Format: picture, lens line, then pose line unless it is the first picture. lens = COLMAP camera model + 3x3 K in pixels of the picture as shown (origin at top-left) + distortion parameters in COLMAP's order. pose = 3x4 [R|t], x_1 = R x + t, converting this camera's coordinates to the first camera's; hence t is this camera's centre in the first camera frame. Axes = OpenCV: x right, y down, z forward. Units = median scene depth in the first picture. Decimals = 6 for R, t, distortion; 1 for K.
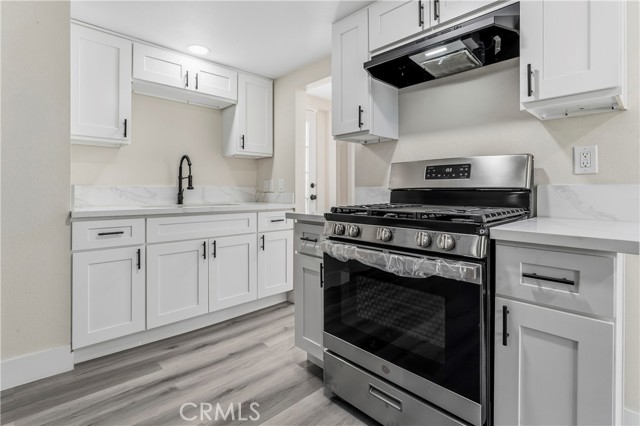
lens RADIAL K [[316.4, 0, 312.5], [0, 316.4, 189.5], [0, 0, 1]] dist [-0.016901, -0.000658]
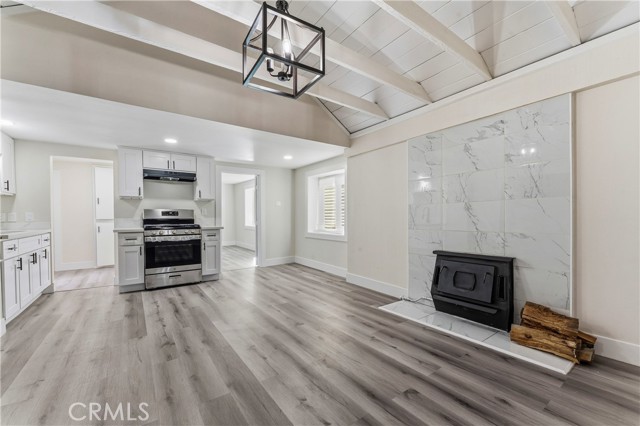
lens RADIAL K [[265.1, 0, 321.6], [0, 265.1, 221.6], [0, 0, 1]] dist [-0.002945, 0.000700]
pose [[0.122004, -0.021961, 0.992287, -2.171609], [-0.001557, 0.999750, 0.022318, -0.038789], [-0.992528, -0.004268, 0.121940, -0.891649]]
